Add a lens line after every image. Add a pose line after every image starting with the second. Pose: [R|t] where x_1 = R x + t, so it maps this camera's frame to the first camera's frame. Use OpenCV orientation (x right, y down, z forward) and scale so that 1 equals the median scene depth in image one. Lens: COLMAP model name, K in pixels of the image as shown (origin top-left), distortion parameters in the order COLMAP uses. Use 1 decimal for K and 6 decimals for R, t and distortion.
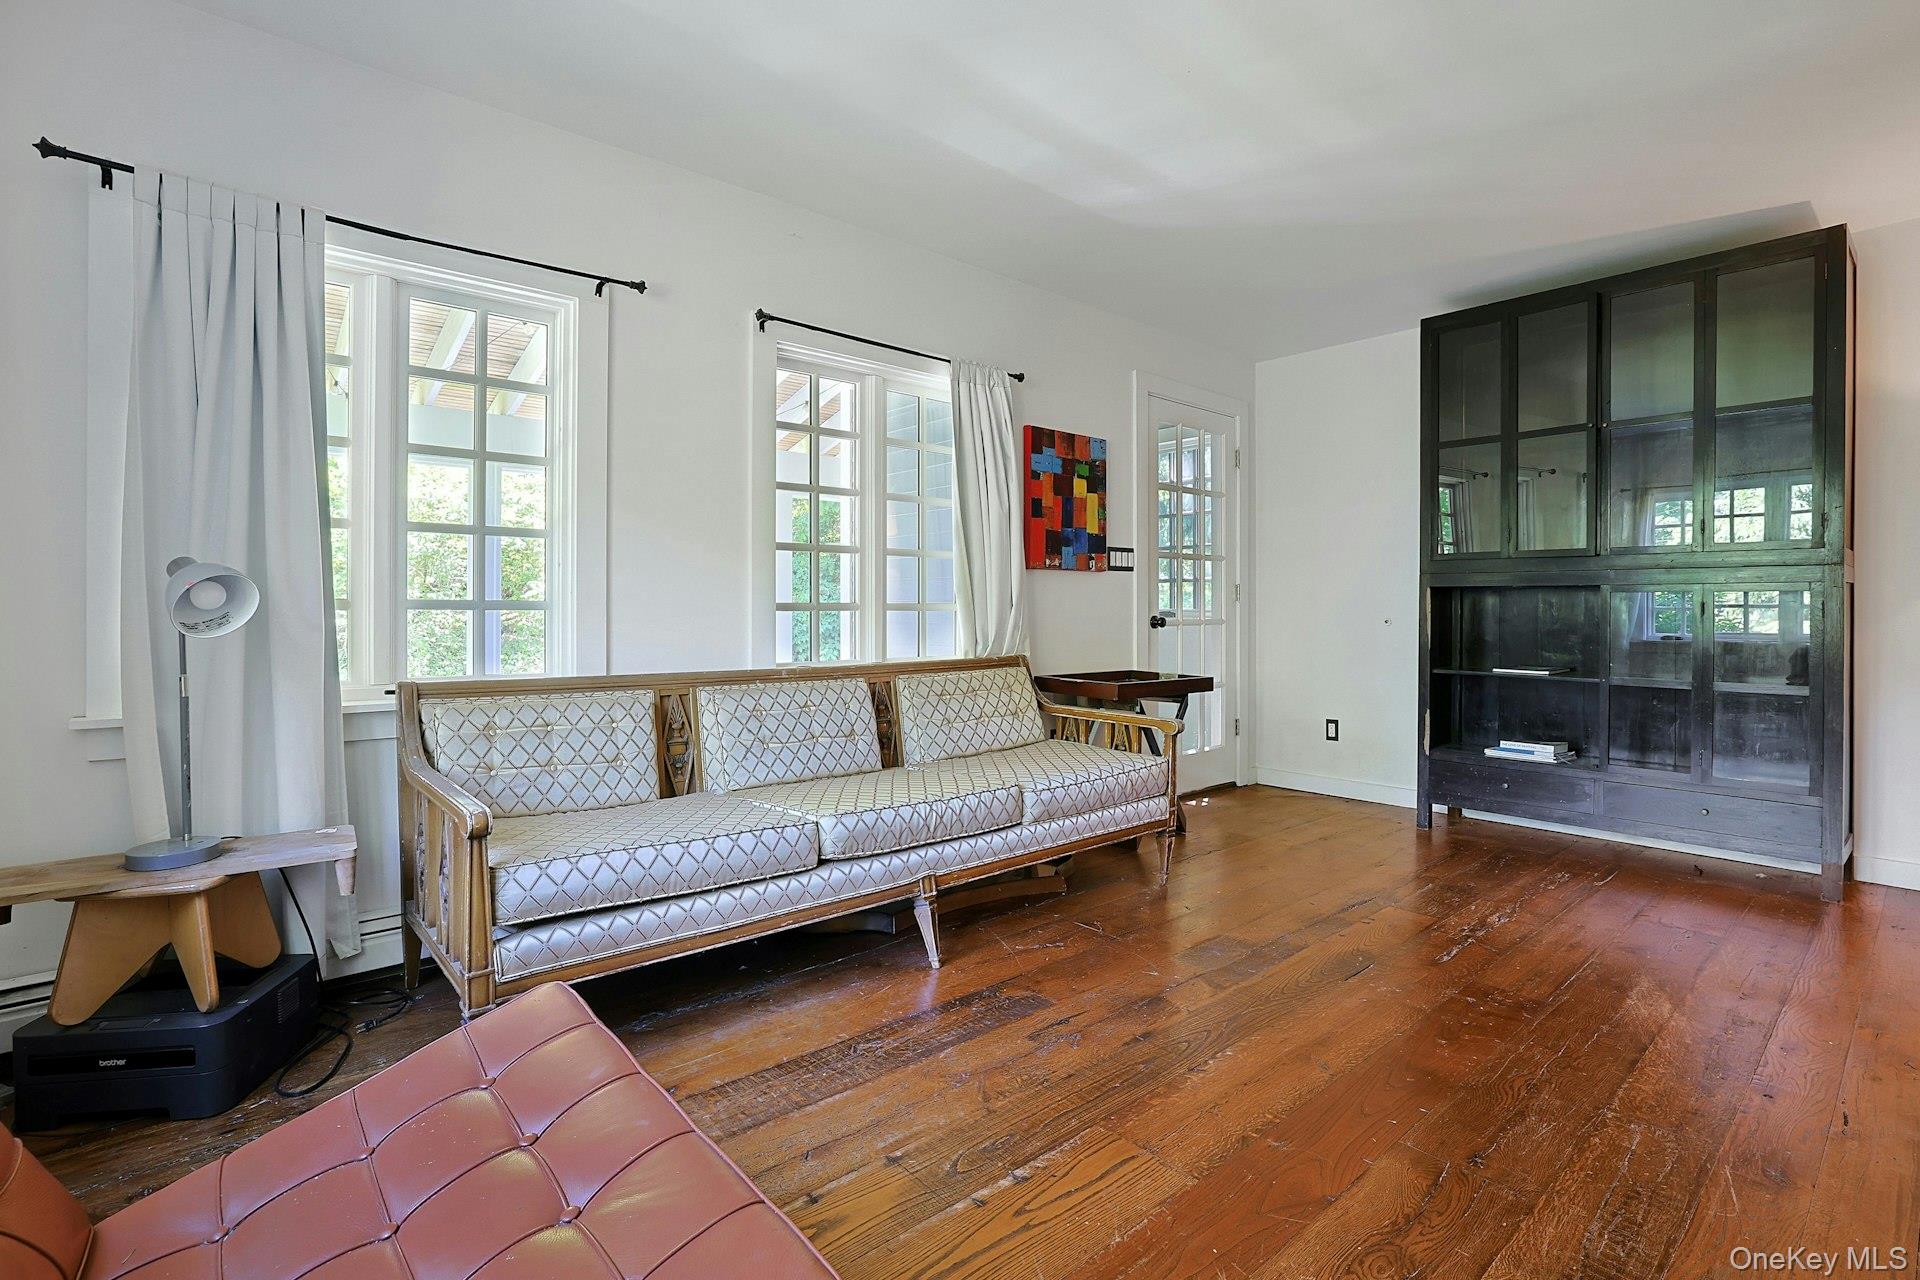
lens RADIAL K [[911.9, 0, 942.7], [0, 911.9, 629.5], [0, 0, 1]] dist [-0.027140, 0.007345]
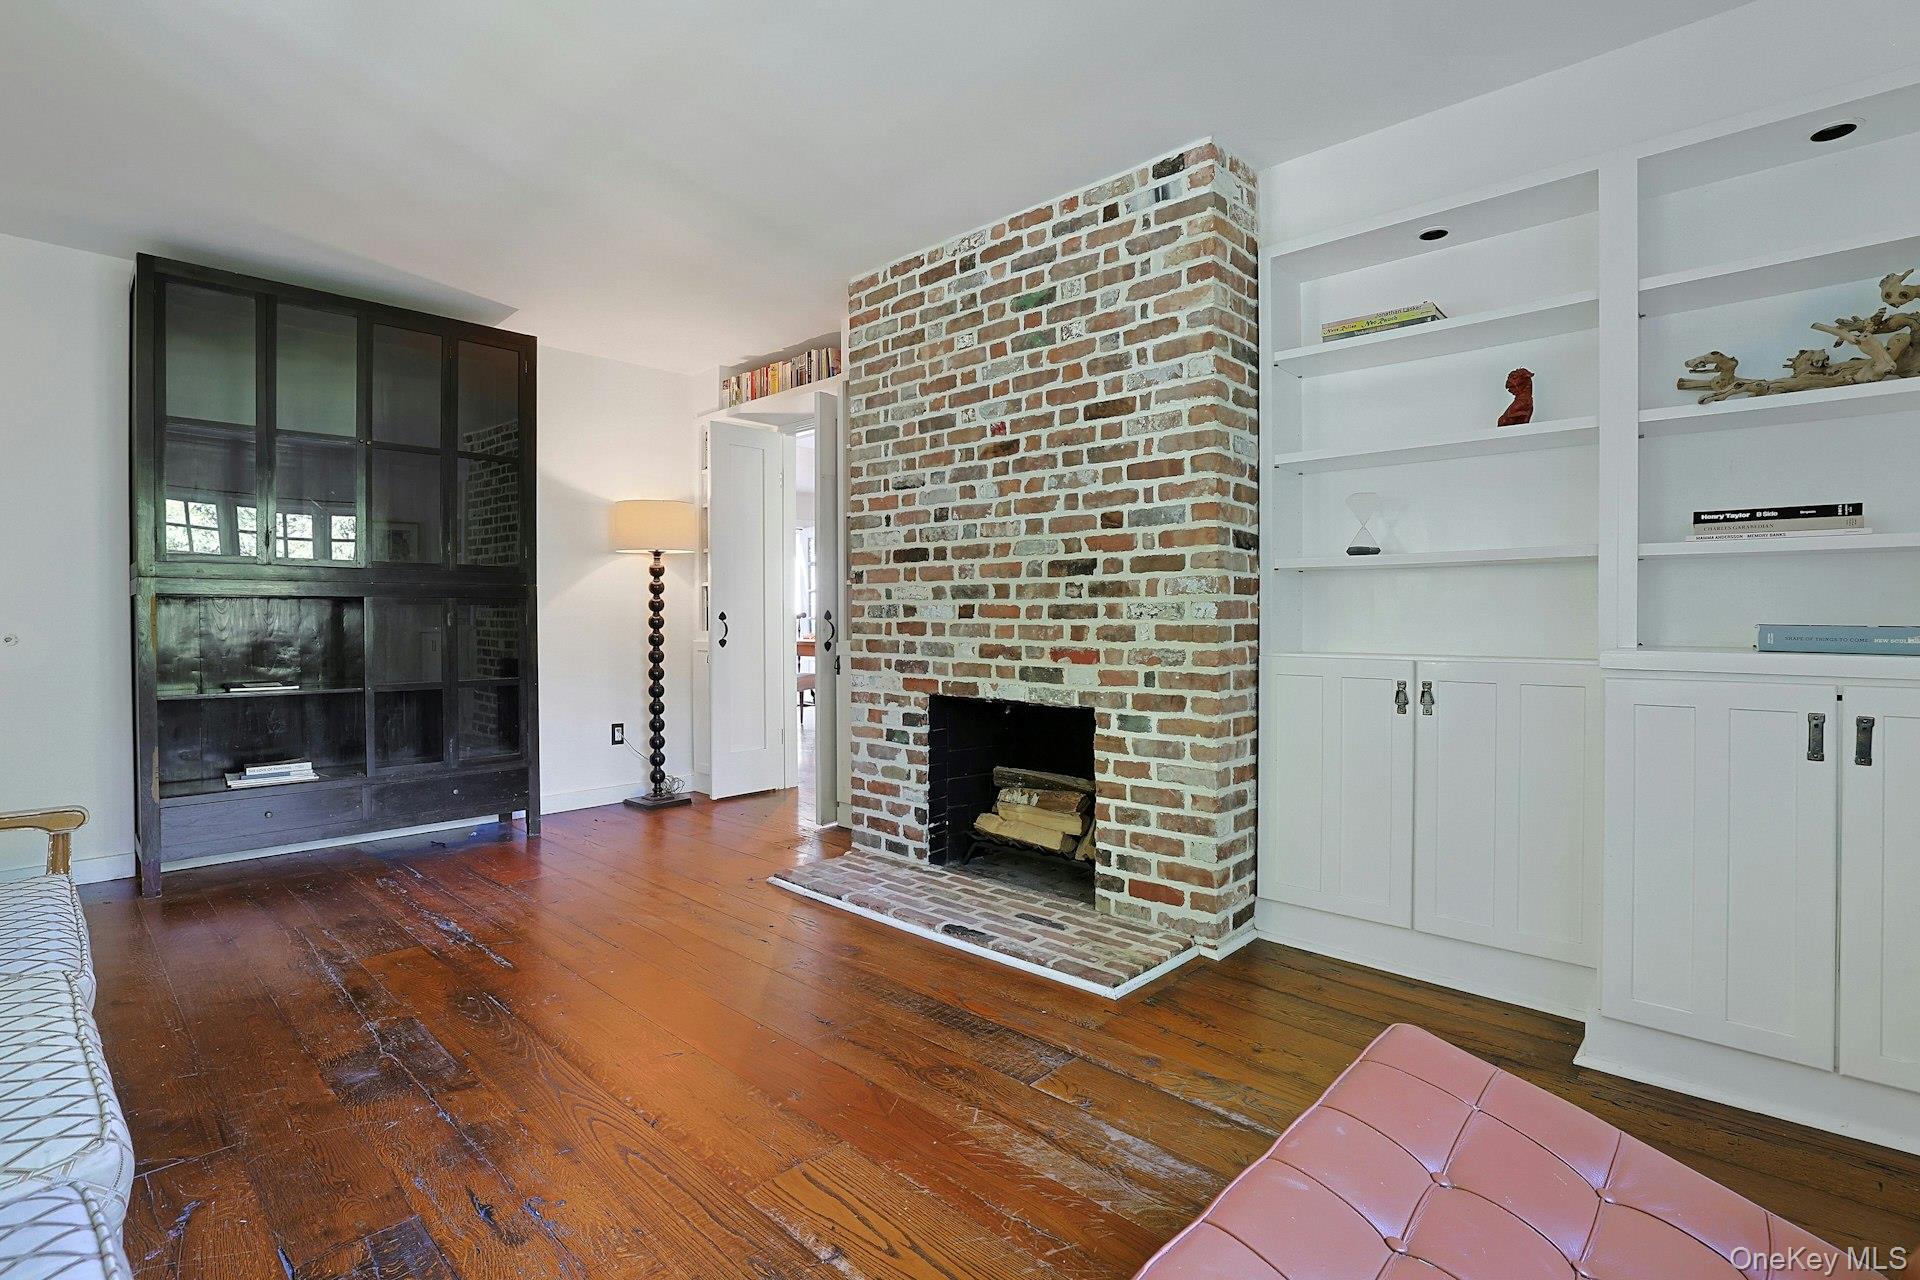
lens RADIAL K [[911.9, 0, 955.5], [0, 911.9, 635.2], [0, 0, 1]] dist [-0.027140, 0.007345]
pose [[-0.127526, -0.019968, 0.991634, -0.402706], [0.024108, 0.999440, 0.023226, -0.013153], [-0.991542, 0.026868, -0.126973, 0.488005]]
